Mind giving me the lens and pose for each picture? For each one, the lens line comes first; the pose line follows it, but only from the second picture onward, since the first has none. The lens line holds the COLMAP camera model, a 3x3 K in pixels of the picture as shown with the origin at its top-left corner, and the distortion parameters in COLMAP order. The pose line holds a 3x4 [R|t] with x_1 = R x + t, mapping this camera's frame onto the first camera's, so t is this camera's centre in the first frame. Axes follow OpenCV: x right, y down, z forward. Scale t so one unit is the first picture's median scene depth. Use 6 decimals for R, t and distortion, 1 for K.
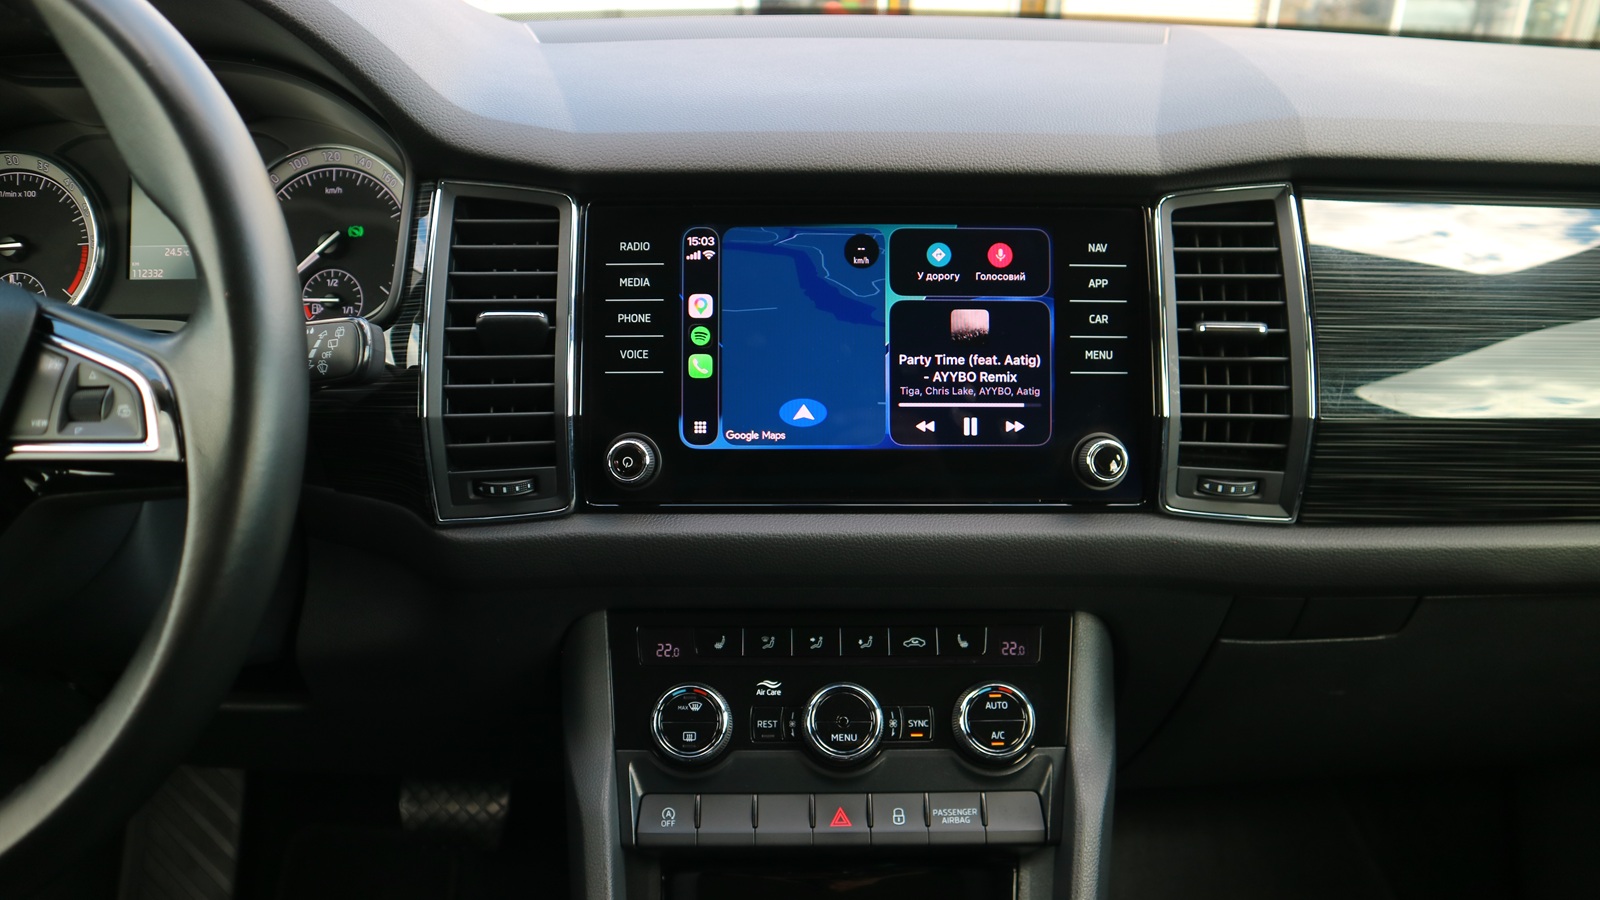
lens RADIAL K [[1114.8, 0, 799.0], [0, 1114.8, 439.2], [0, 0, 1]] dist [-0.121223, 0.082054]
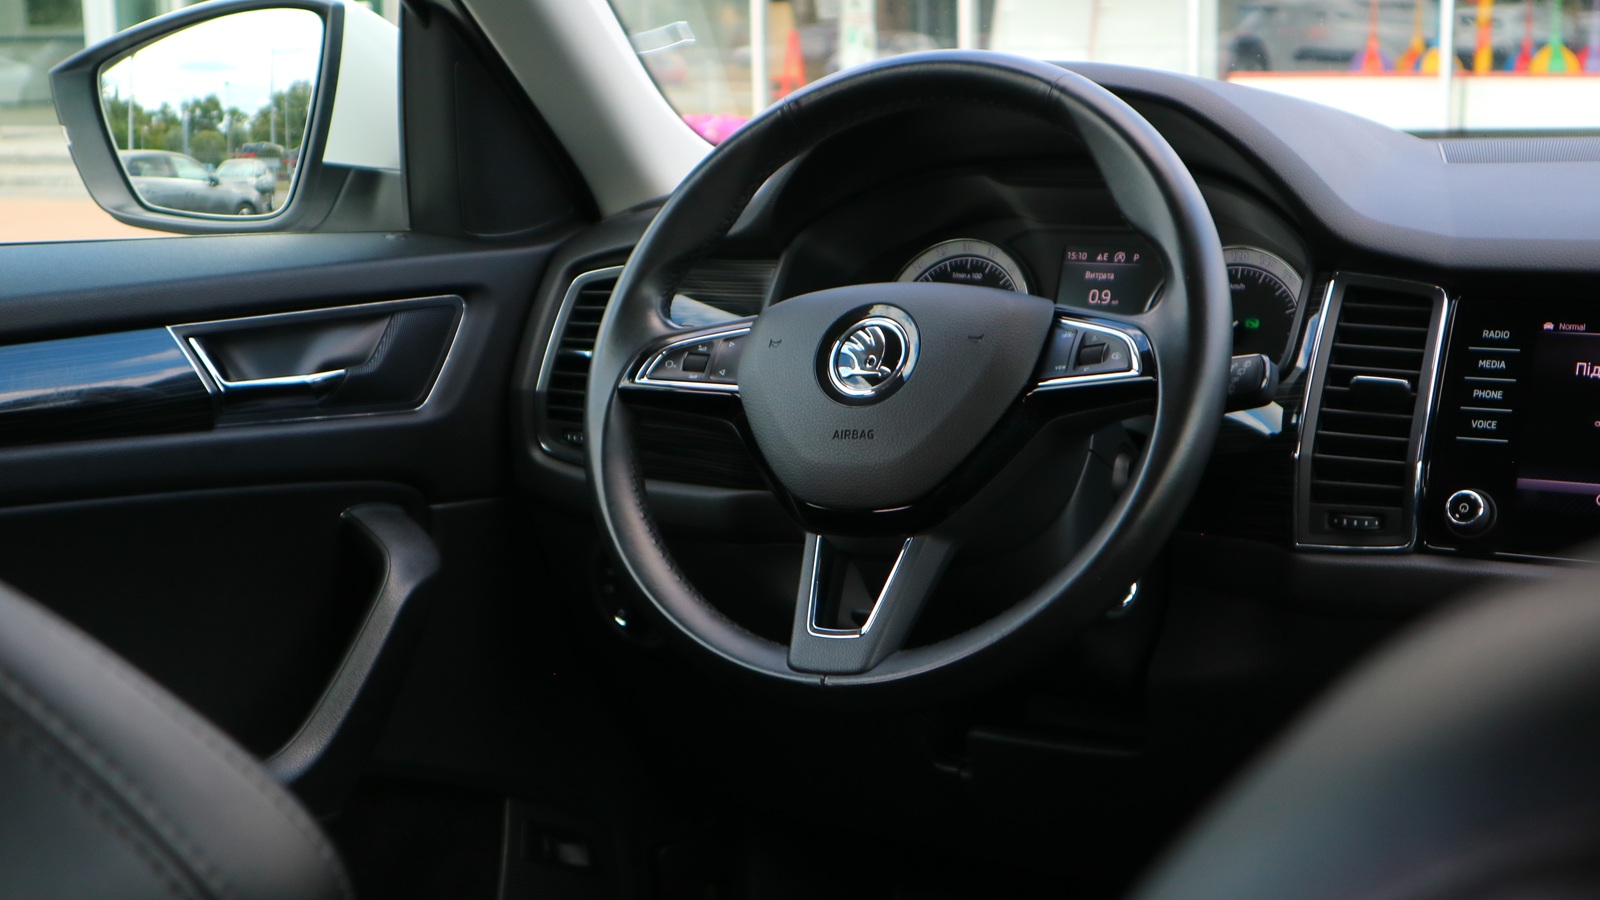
lens RADIAL K [[2351.8, 0, 799.6], [0, 2351.8, 394.1], [0, 0, 1]] dist [0.035061, 0.006842]
pose [[0.859841, 0.057898, -0.507268, 0.475964], [-0.181040, 0.963565, -0.196892, 0.498820], [0.477386, 0.261132, 0.838995, -1.384120]]
